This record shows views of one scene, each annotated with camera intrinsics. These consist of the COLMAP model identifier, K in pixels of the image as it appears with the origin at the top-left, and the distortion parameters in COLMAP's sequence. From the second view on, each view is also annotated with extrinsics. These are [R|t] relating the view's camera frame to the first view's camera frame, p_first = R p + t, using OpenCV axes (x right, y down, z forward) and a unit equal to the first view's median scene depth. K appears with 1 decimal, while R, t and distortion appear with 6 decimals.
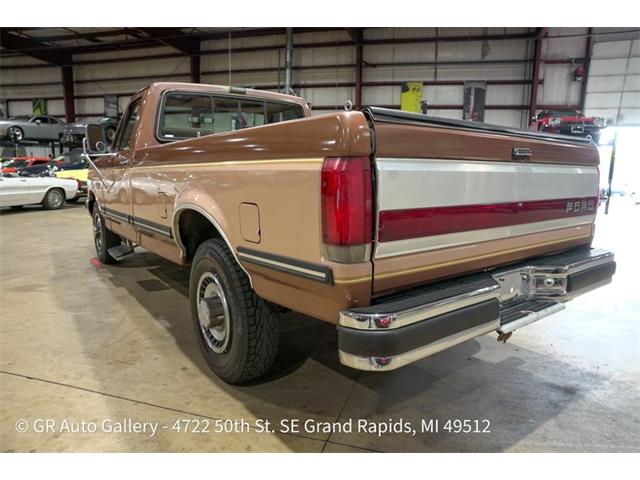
lens RADIAL K [[438.6, 0, 321.1], [0, 438.6, 238.6], [0, 0, 1]] dist [-0.140772, 0.108985]
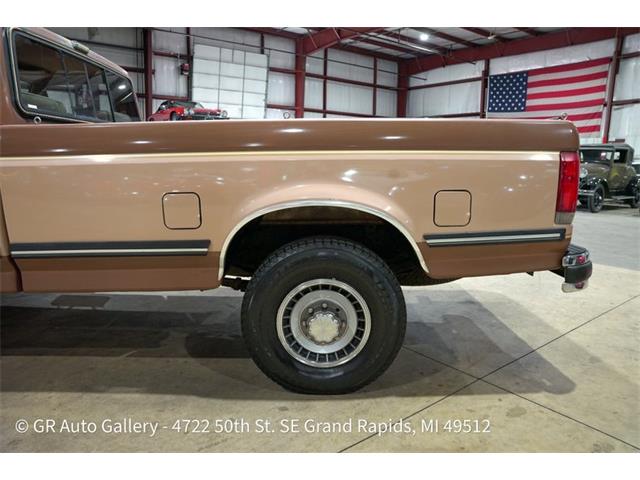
lens RADIAL K [[438.6, 0, 321.1], [0, 438.6, 238.6], [0, 0, 1]] dist [-0.140772, 0.108985]
pose [[0.586181, -0.154271, 0.795356, -0.135848], [0.132078, 0.986767, 0.094055, -0.011967], [-0.799341, 0.049916, 0.598800, 0.070110]]
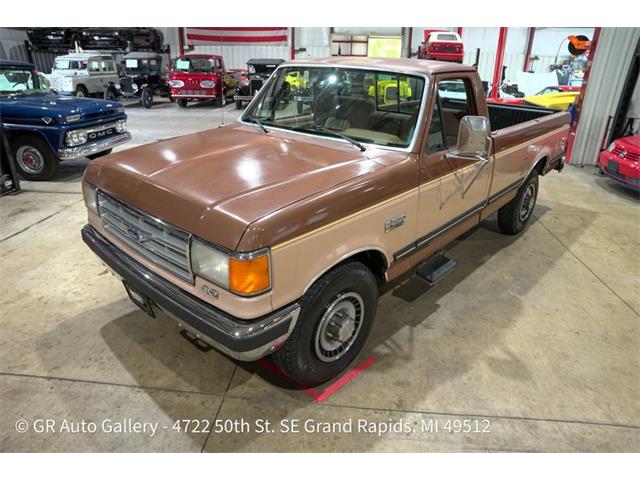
lens RADIAL K [[438.6, 0, 321.1], [0, 438.6, 238.6], [0, 0, 1]] dist [-0.140772, 0.108985]
pose [[-0.198109, -0.403574, 0.893242, -0.297363], [0.131781, 0.892064, 0.432268, -0.106803], [-0.971281, 0.203348, -0.123542, 0.338351]]
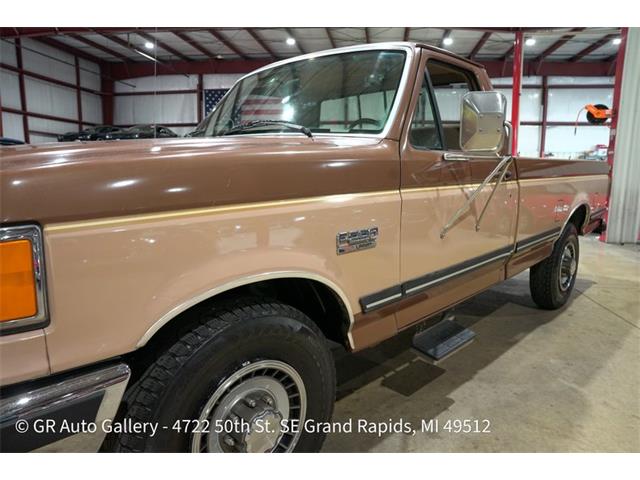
lens RADIAL K [[438.6, 0, 321.1], [0, 438.6, 238.6], [0, 0, 1]] dist [-0.140772, 0.108985]
pose [[-0.151014, -0.170639, 0.973692, -0.244938], [0.148033, 0.969978, 0.192948, -0.056655], [-0.977385, 0.173277, -0.121220, 0.308639]]
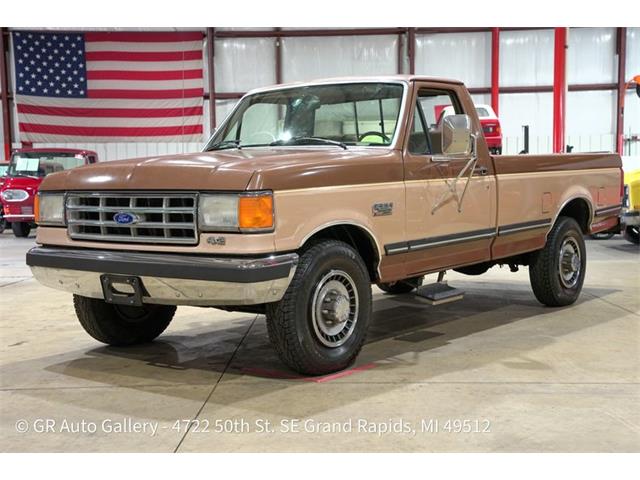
lens RADIAL K [[886.2, 0, 320.0], [0, 886.2, 240.0], [0, 0, 1]] dist [0.202926, 0.066035]
pose [[-0.271896, -0.077717, 0.959183, -0.473620], [0.163261, 0.978560, 0.125566, -0.071678], [-0.948377, 0.190738, -0.253378, 0.400621]]
